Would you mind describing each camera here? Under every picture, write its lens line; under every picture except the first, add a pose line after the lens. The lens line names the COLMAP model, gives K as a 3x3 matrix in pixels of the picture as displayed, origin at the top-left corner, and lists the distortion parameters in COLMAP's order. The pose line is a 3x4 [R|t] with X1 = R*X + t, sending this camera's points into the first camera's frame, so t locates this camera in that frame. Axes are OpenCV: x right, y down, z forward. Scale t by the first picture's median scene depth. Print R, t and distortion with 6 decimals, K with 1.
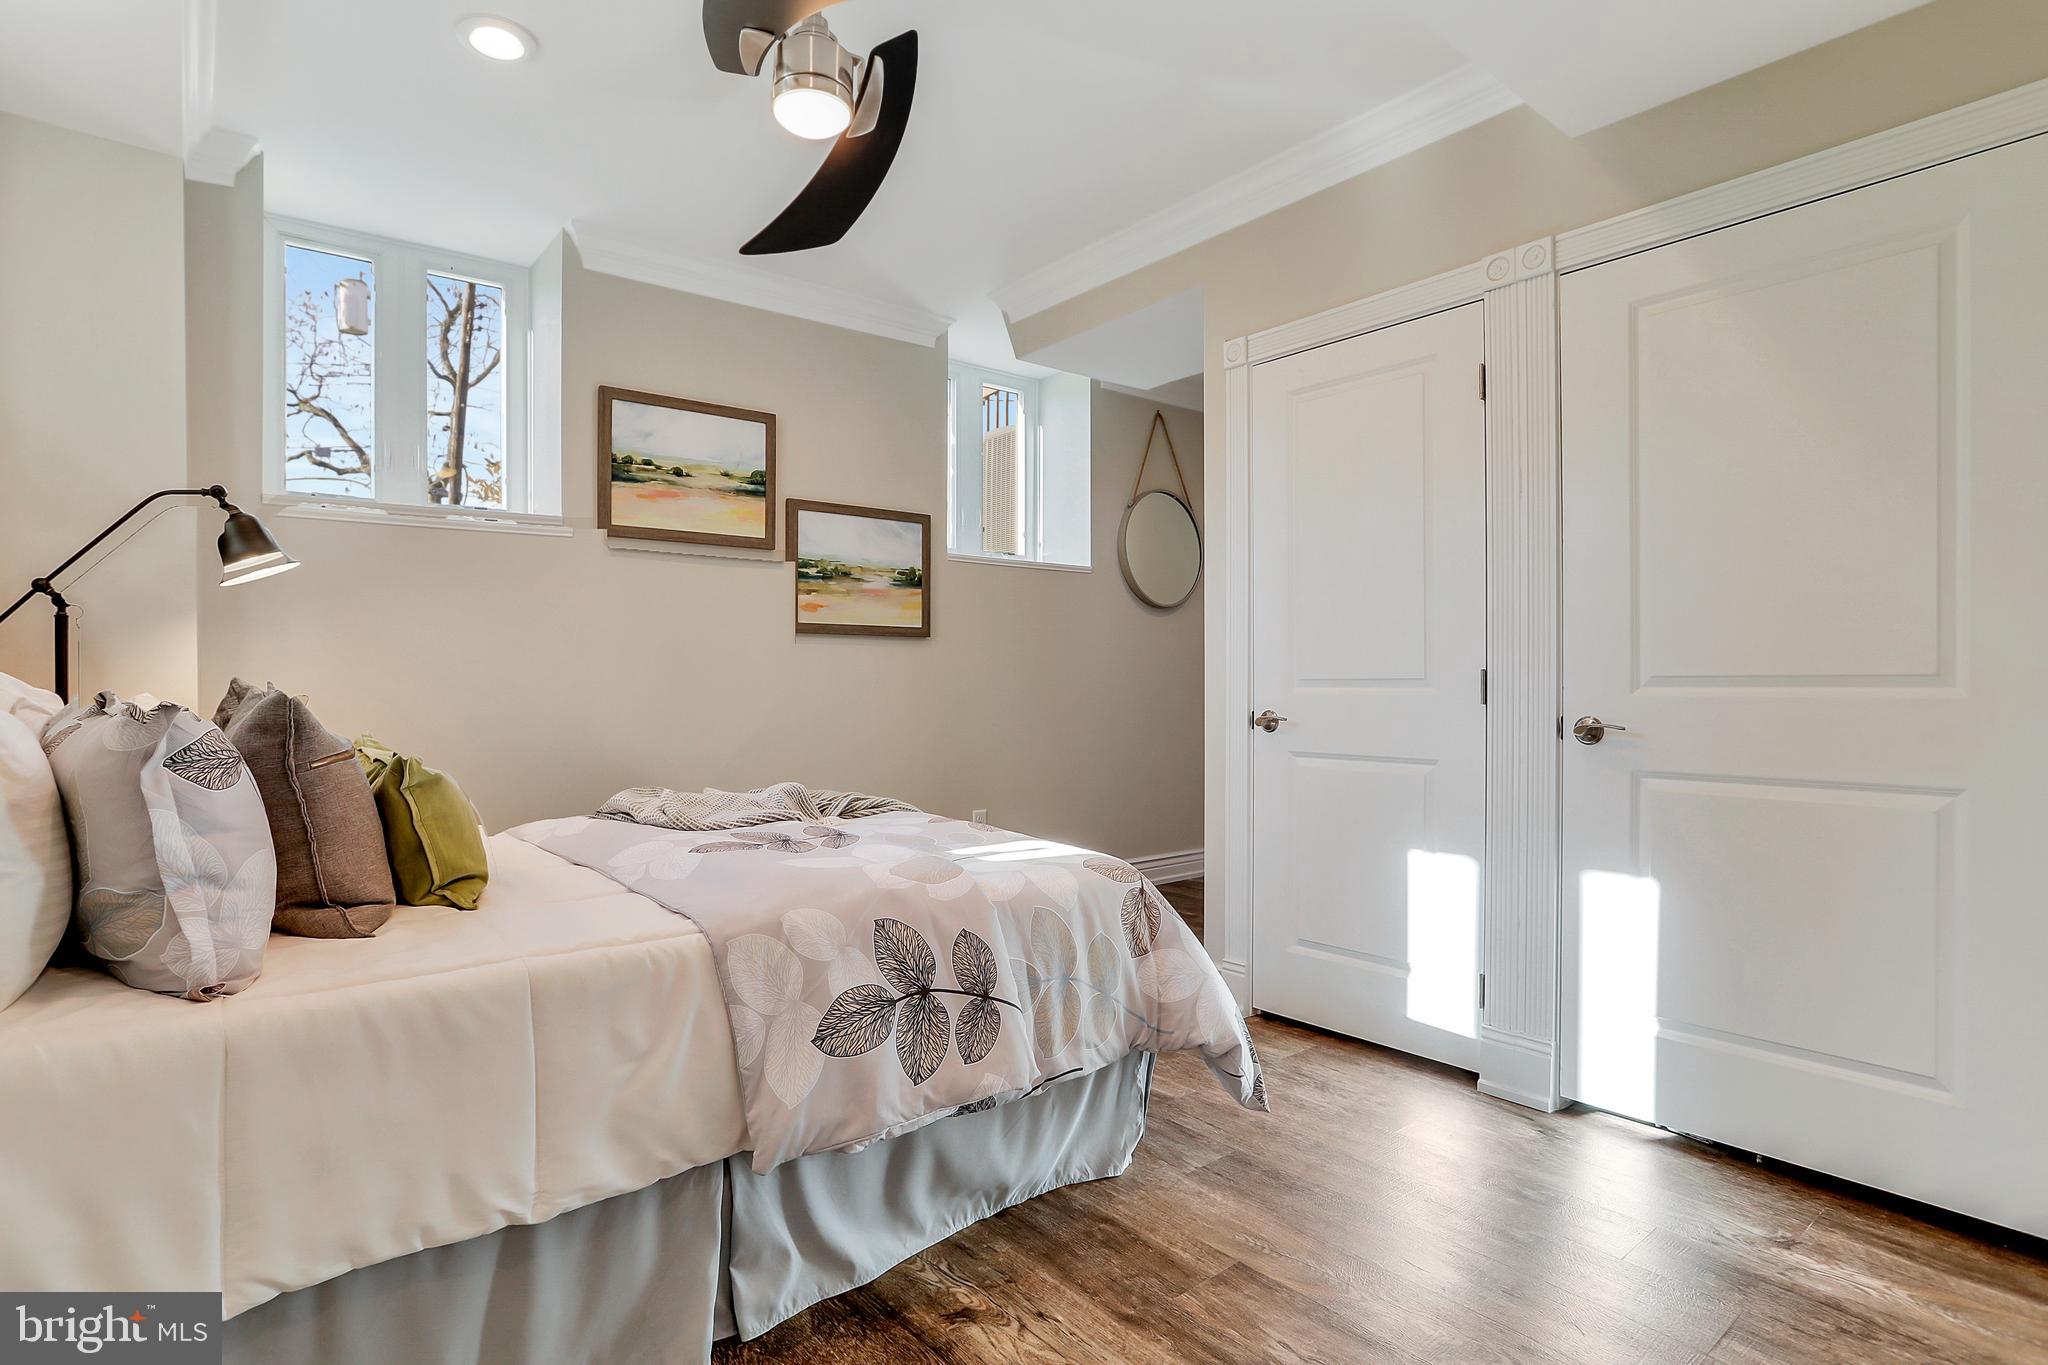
lens RADIAL K [[1103.1, 0, 1009.6], [0, 1103.1, 685.0], [0, 0, 1]] dist [-0.001531, -0.000391]
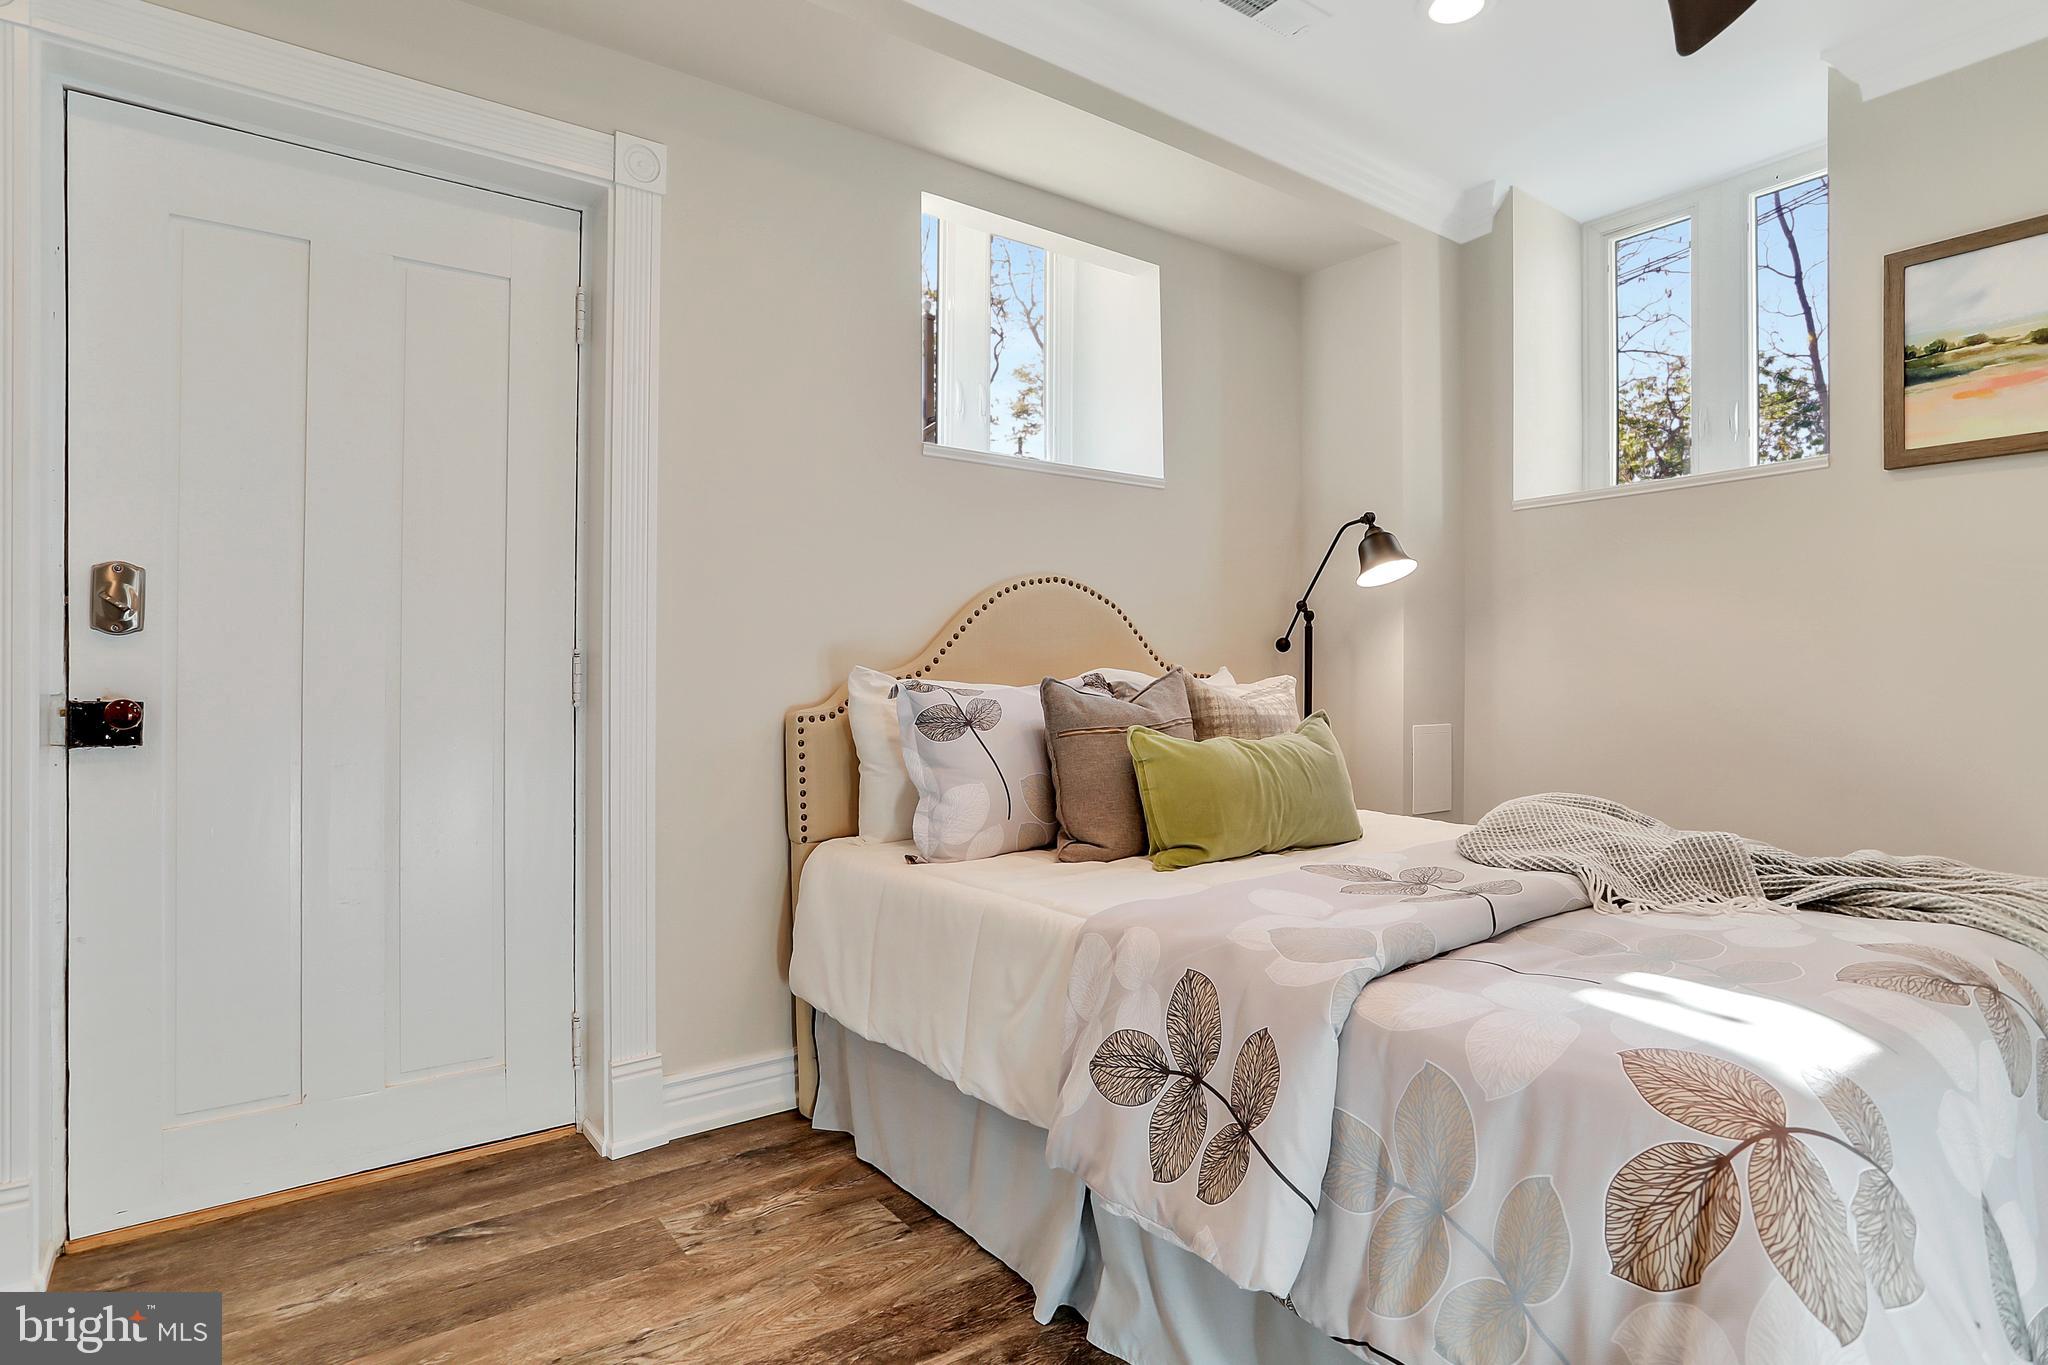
lens RADIAL K [[1103.1, 0, 1009.6], [0, 1103.1, 685.0], [0, 0, 1]] dist [-0.001531, -0.000391]
pose [[-0.061146, 0.011369, -0.998064, 0.603703], [-0.004286, 0.999923, 0.011652, -0.005223], [0.998120, 0.004990, -0.061093, 0.792770]]
